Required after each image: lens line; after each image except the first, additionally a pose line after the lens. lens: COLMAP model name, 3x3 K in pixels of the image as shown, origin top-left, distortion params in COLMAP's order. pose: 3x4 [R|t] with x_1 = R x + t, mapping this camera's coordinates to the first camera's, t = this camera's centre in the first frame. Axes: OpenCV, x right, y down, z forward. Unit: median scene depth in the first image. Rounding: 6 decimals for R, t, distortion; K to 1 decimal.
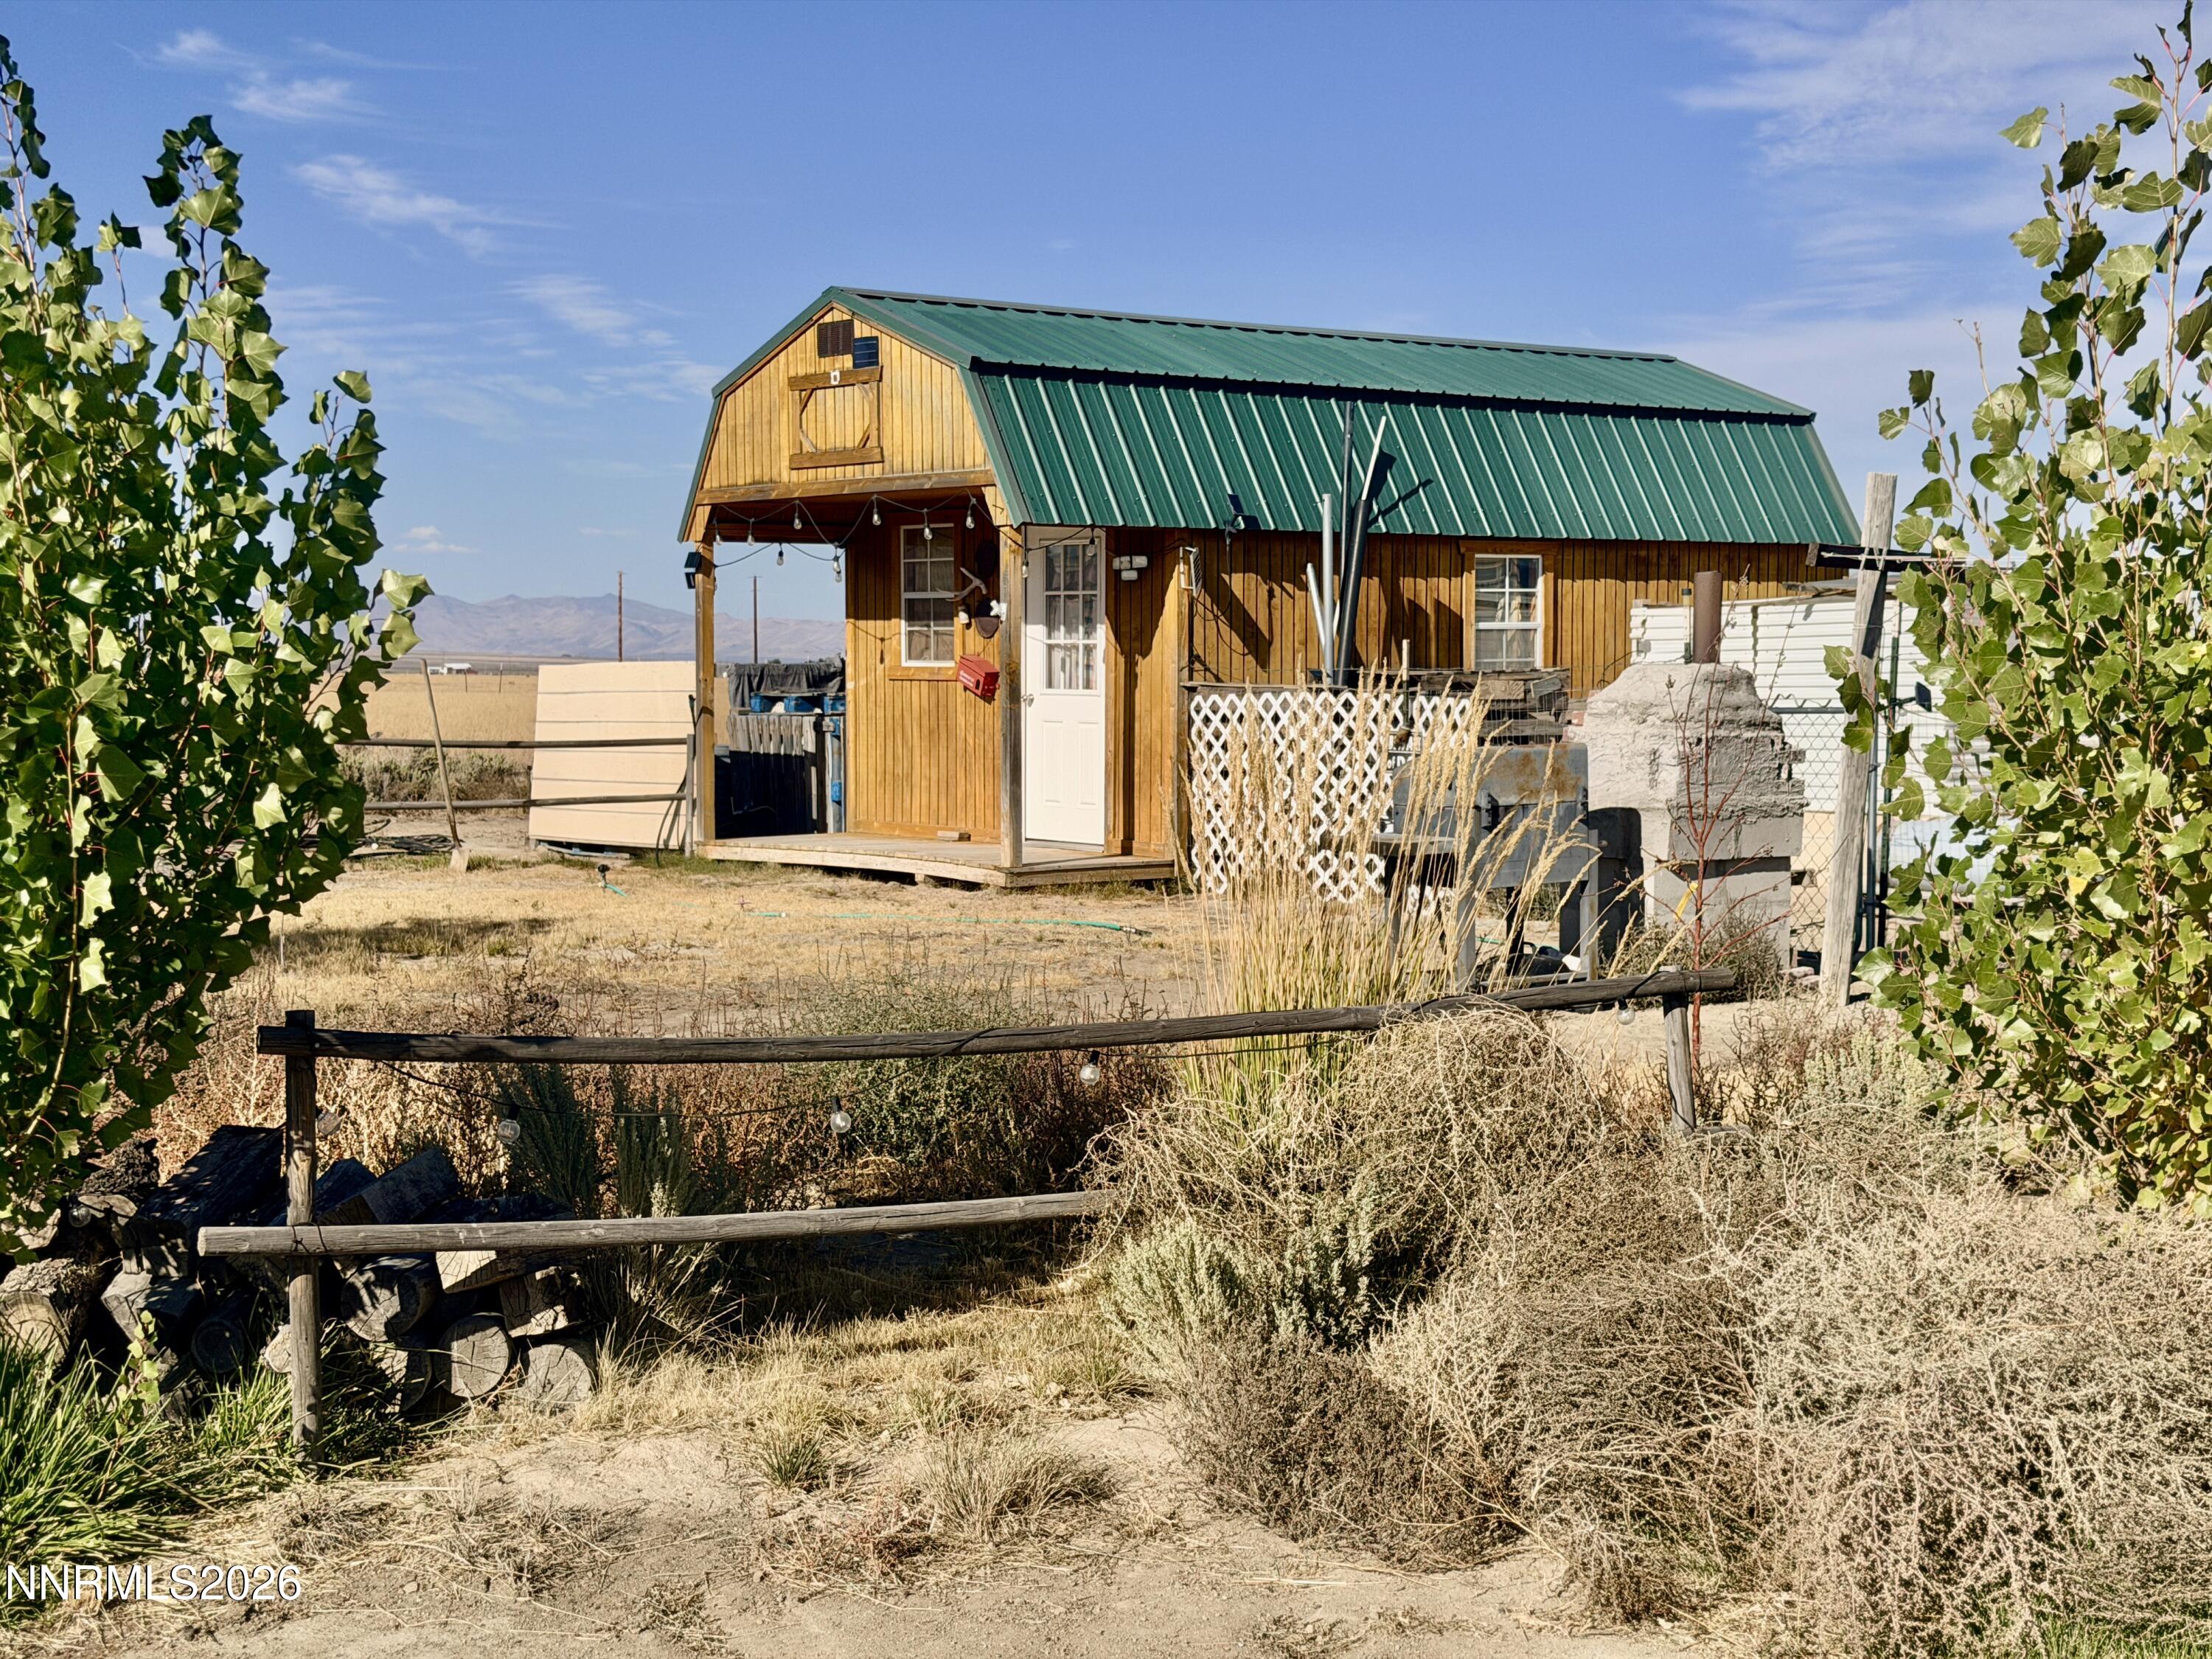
lens RADIAL K [[3059.5, 0, 1106.0], [0, 3059.5, 829.5], [0, 0, 1]] dist [0.178855, -0.014410]
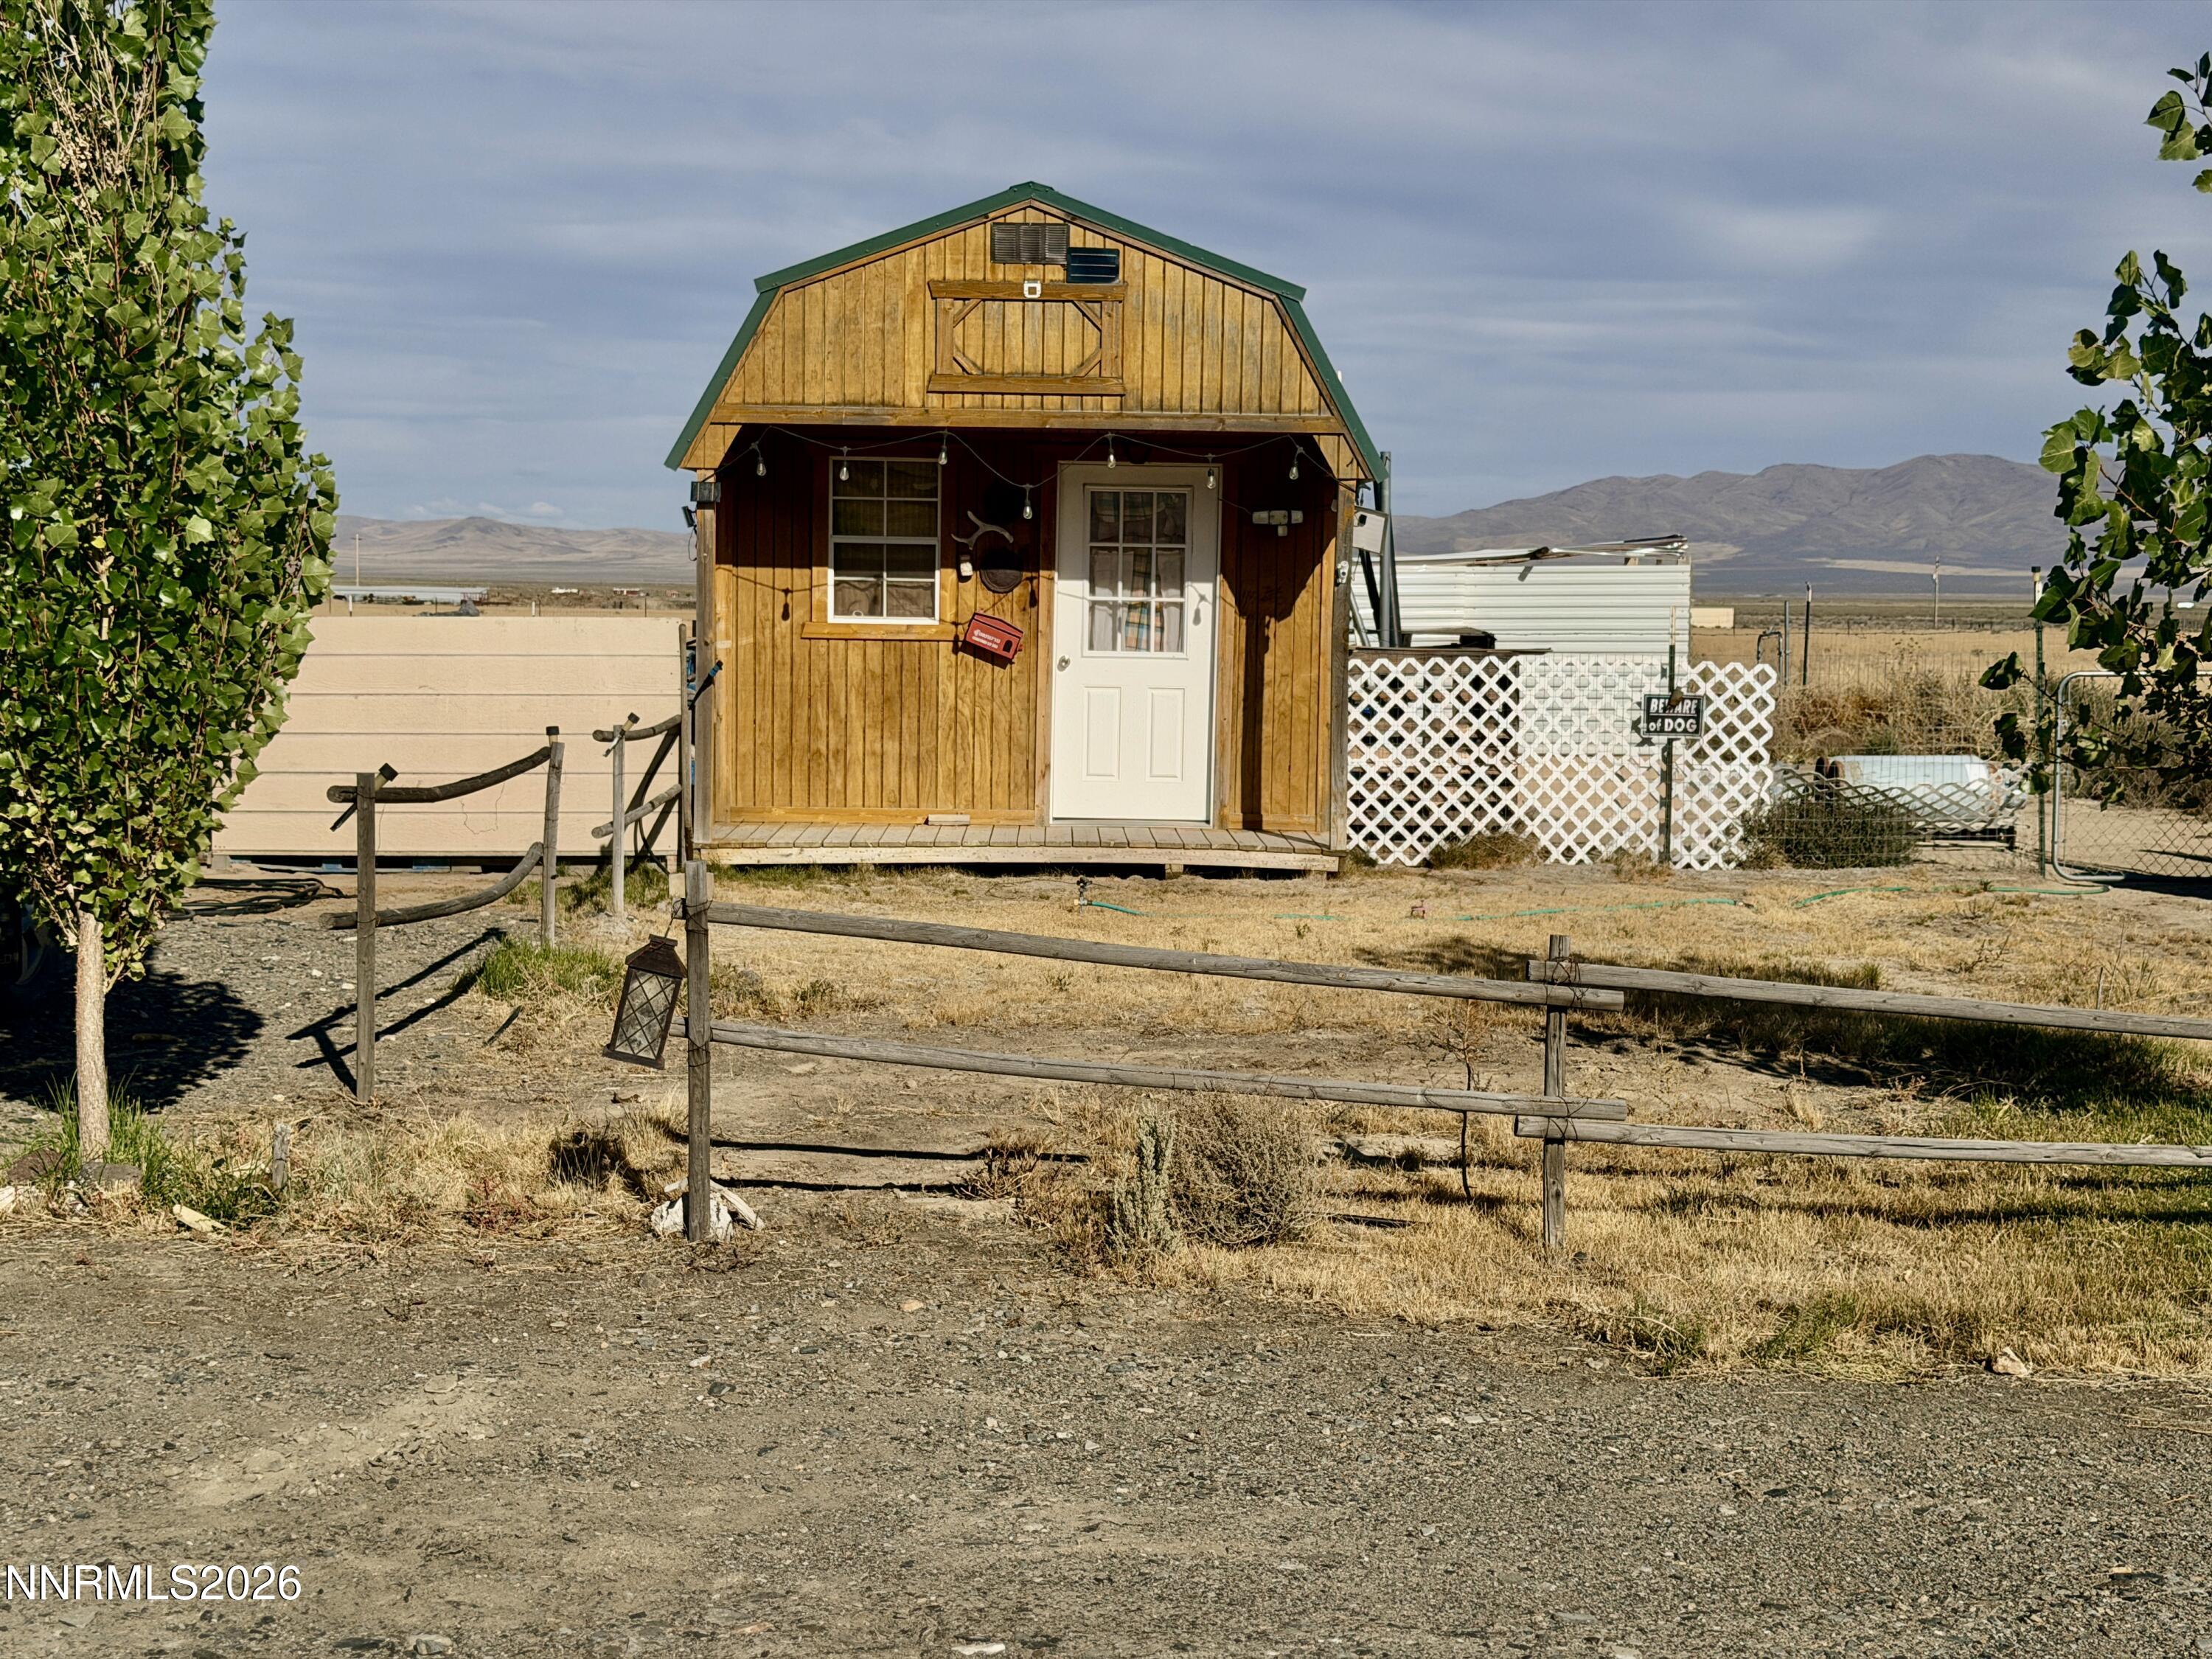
lens RADIAL K [[3059.5, 0, 1106.0], [0, 3059.5, 829.5], [0, 0, 1]] dist [0.178855, -0.014410]
pose [[0.610911, -0.058305, 0.789549, -0.735556], [0.030387, 0.998276, 0.050206, -0.038907], [-0.791116, -0.006679, 0.611630, 0.449013]]
